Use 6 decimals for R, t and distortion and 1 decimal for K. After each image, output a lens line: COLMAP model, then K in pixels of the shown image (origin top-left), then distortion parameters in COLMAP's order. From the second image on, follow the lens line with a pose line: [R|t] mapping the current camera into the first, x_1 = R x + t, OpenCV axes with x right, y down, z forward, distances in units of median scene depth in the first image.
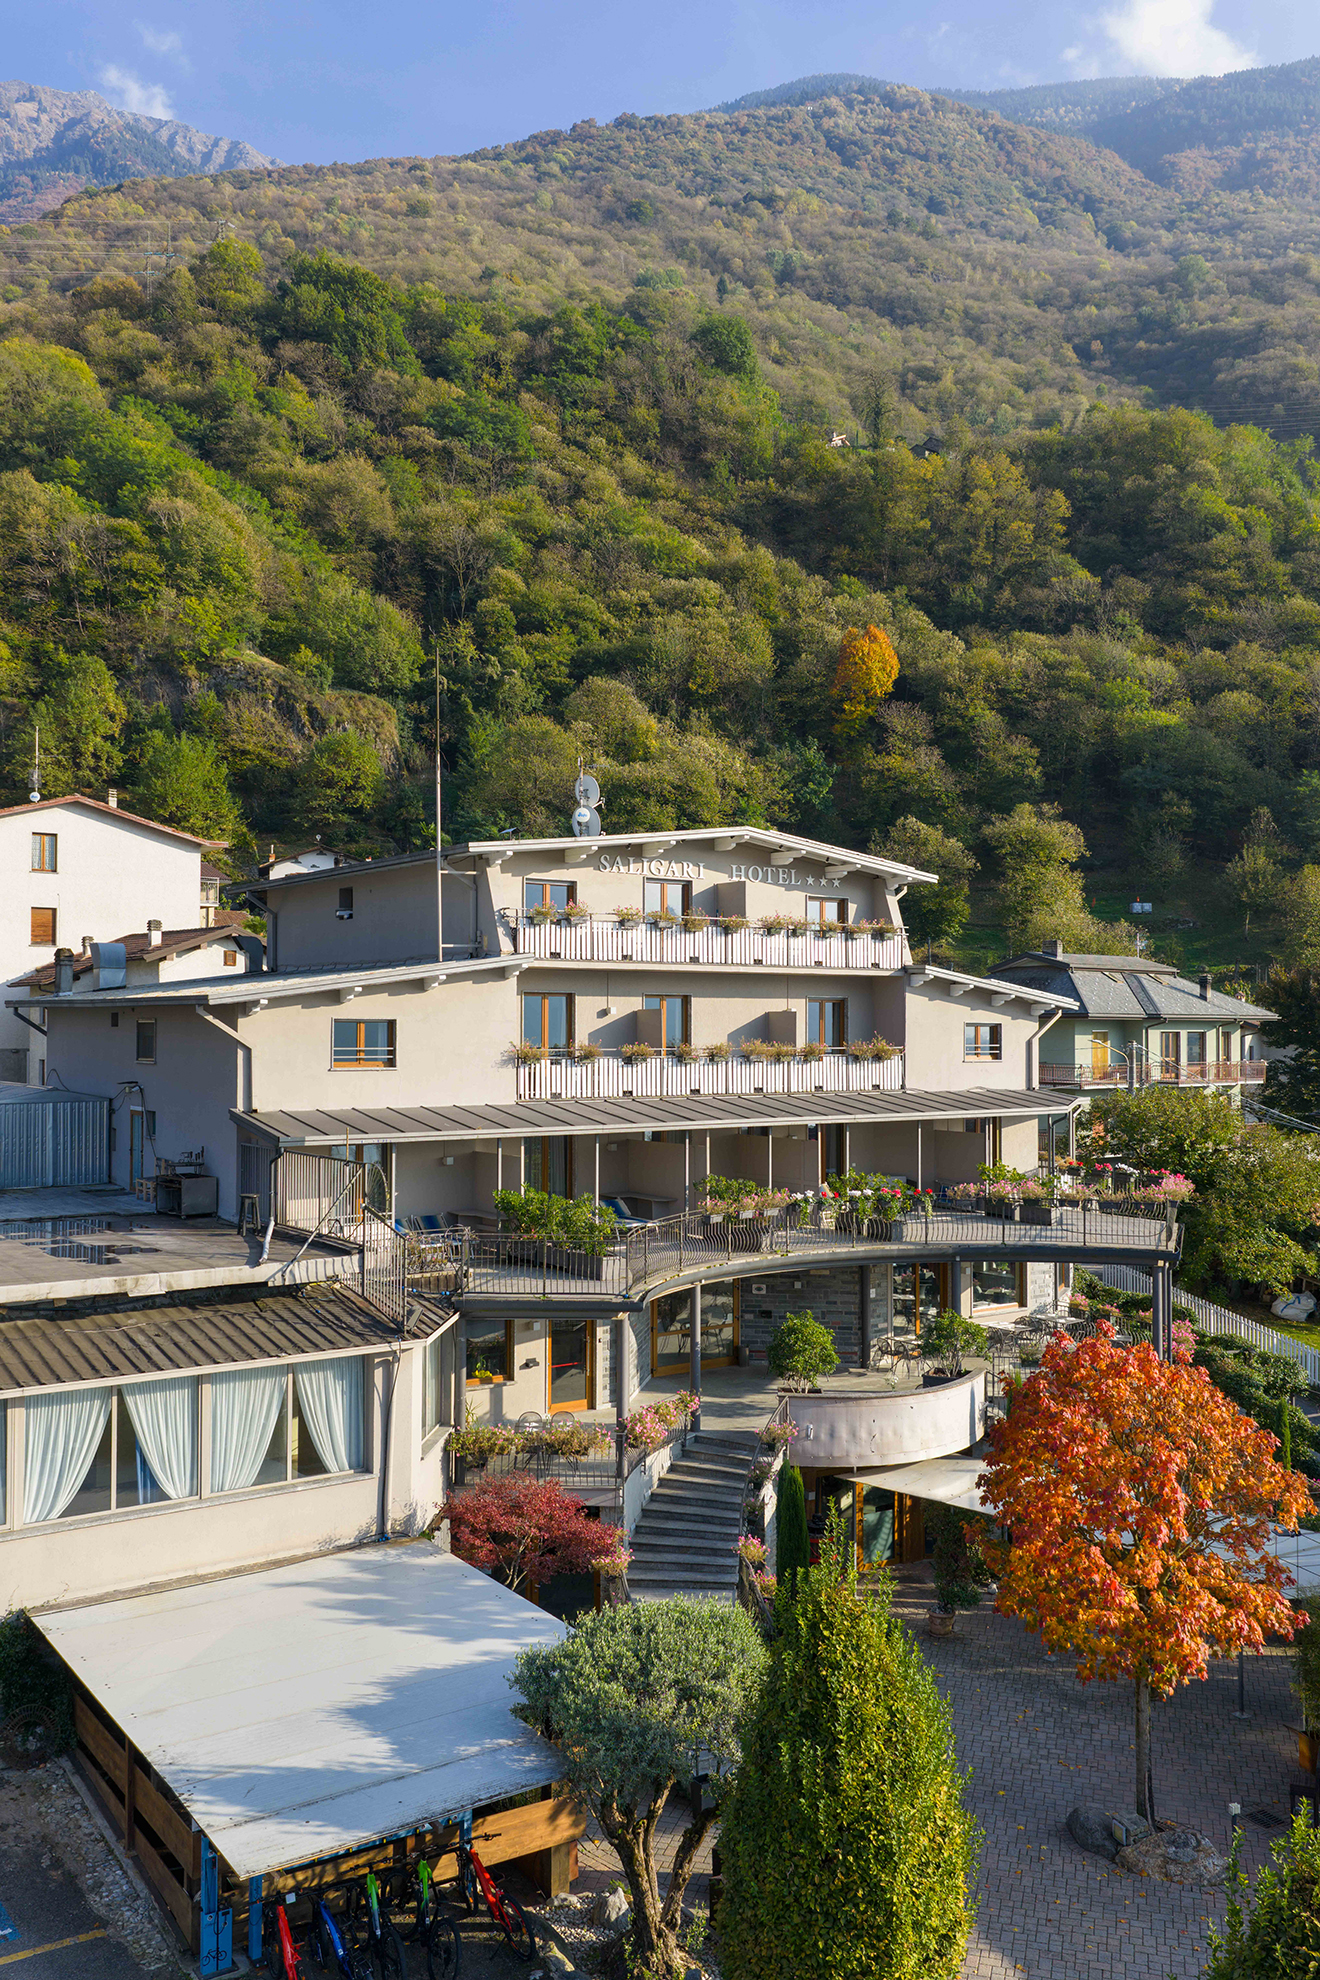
lens RADIAL K [[1683.4, 0, 660.0], [0, 1683.4, 990.0], [0, 0, 1]] dist [0.011551, -0.013382]
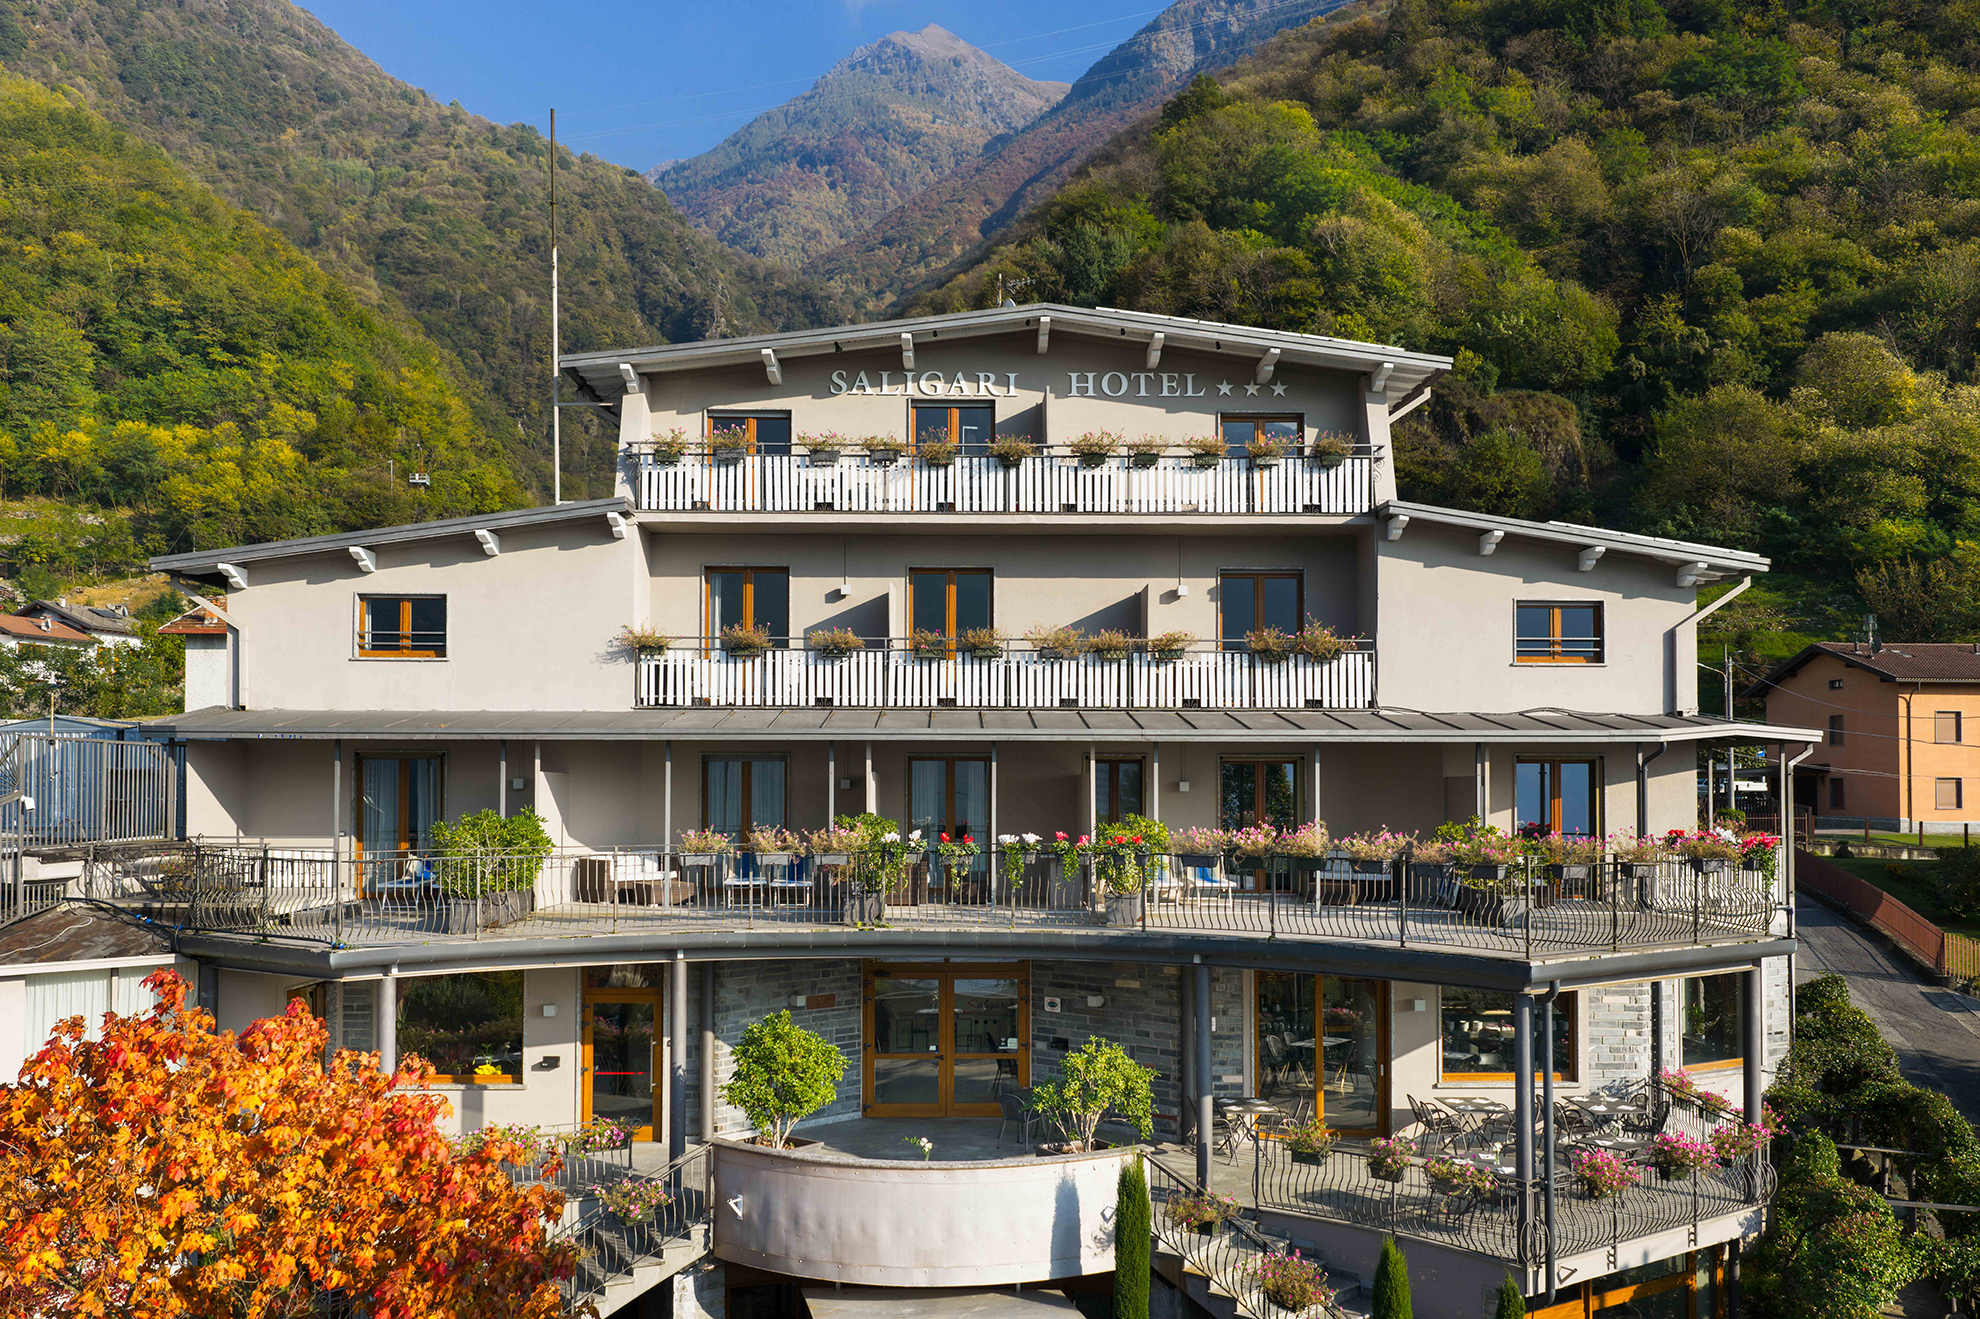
lens RADIAL K [[1683.4, 0, 990.1], [0, 1683.4, 752.3], [0, 0, 1]] dist [0.011551, -0.013382]
pose [[0.817057, -0.016438, -0.576323, 0.088767], [0.012490, 0.999864, -0.010812, 0.018461], [0.576422, 0.001636, 0.817151, 0.096555]]
